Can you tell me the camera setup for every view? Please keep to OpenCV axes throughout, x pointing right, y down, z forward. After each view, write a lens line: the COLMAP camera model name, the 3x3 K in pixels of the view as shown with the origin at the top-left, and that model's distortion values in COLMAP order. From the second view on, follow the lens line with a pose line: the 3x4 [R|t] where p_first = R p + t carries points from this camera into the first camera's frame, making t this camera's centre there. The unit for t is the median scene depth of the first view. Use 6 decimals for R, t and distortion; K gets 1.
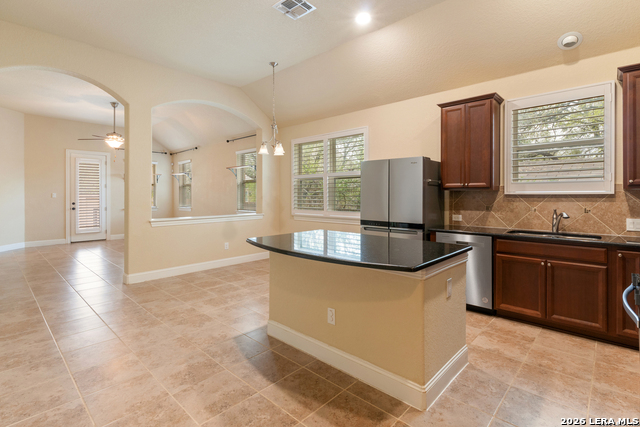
lens RADIAL K [[311.2, 0, 324.4], [0, 311.2, 195.0], [0, 0, 1]] dist [0.001314, 0.000056]
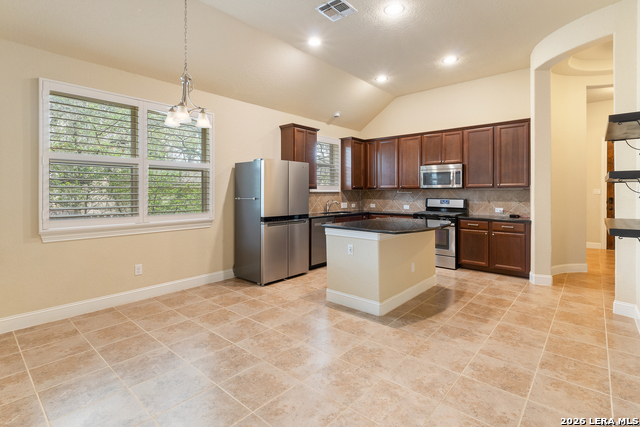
lens RADIAL K [[311.2, 0, 324.4], [0, 311.2, 195.0], [0, 0, 1]] dist [0.001314, 0.000056]
pose [[-0.033241, -0.008088, 0.999415, -1.607219], [-0.000046, 0.999967, 0.008091, 0.001738], [-0.999447, 0.000223, -0.033240, 1.546205]]
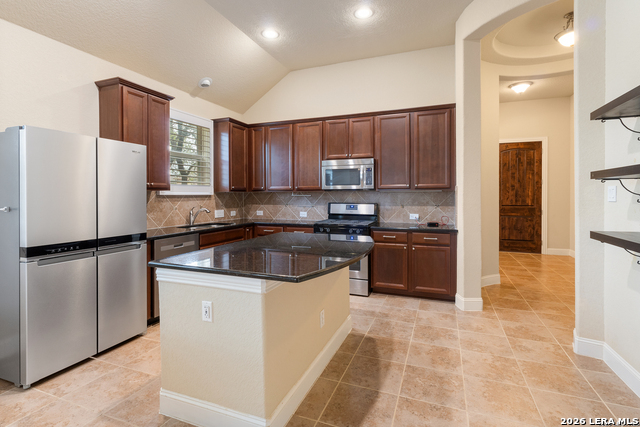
lens RADIAL K [[311.2, 0, 324.4], [0, 311.2, 195.0], [0, 0, 1]] dist [0.001314, 0.000056]
pose [[-0.370832, 0.002882, 0.928696, -0.909026], [0.003570, 0.999992, -0.001678, 0.002715], [-0.928693, 0.002693, -0.370839, 1.385363]]
